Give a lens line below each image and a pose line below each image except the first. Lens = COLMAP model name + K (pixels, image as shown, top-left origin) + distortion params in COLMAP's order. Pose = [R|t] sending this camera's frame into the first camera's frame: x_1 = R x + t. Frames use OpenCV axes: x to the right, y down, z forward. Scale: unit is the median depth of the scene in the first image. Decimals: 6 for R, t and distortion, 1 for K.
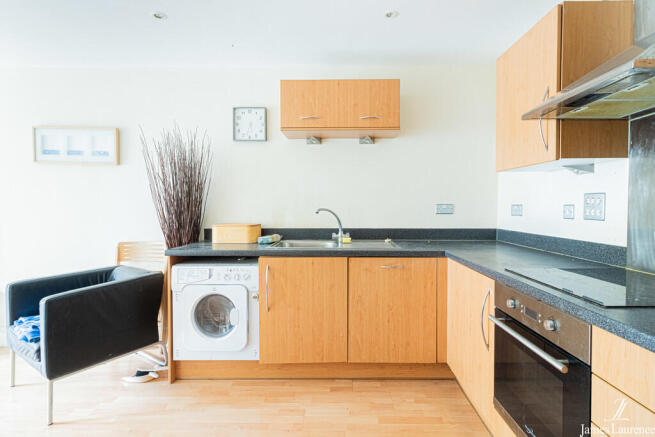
lens RADIAL K [[340.8, 0, 330.1], [0, 340.8, 214.2], [0, 0, 1]] dist [0.001652, 0.000184]
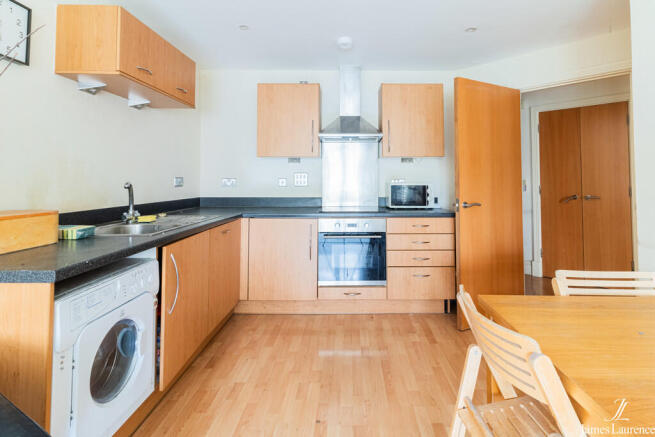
lens RADIAL K [[341.6, 0, 343.9], [0, 341.6, 165.5], [0, 0, 1]] dist [0.000570, 0.000101]
pose [[-0.009846, 0.043988, 0.998984, -0.960112], [0.023116, 0.998775, -0.043751, -0.008635], [-0.999684, 0.022661, -0.010850, 0.592511]]
